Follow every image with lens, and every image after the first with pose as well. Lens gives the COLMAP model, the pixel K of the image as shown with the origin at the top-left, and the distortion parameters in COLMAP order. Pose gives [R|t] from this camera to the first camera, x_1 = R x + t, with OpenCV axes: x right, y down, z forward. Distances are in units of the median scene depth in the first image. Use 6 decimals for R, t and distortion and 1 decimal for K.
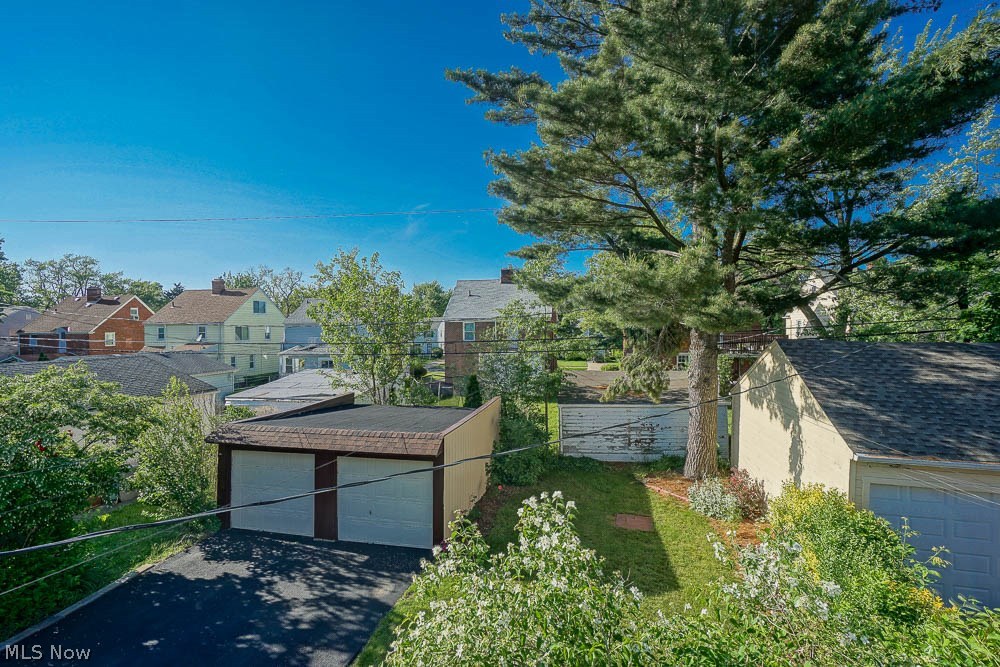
lens RADIAL K [[438.5, 0, 496.7], [0, 438.5, 330.2], [0, 0, 1]] dist [-0.022369, 0.015922]
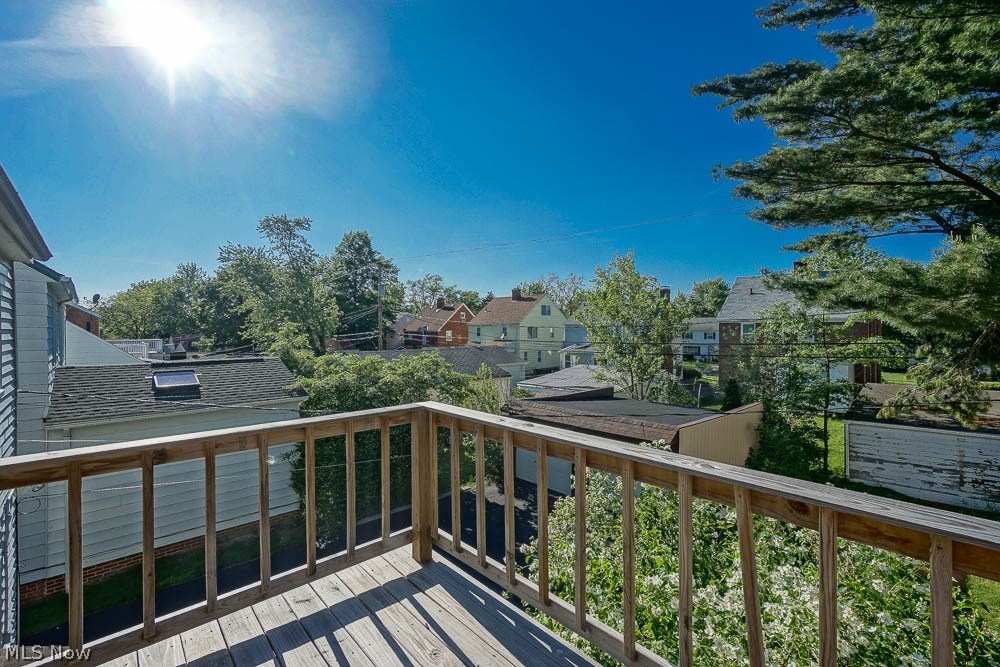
lens RADIAL K [[438.5, 0, 496.7], [0, 438.5, 330.2], [0, 0, 1]] dist [-0.022369, 0.015922]
pose [[0.815022, 0.007957, -0.579375, 0.076936], [-0.008266, 0.999964, 0.002105, -0.002421], [0.579371, 0.003073, 0.815058, -0.088743]]
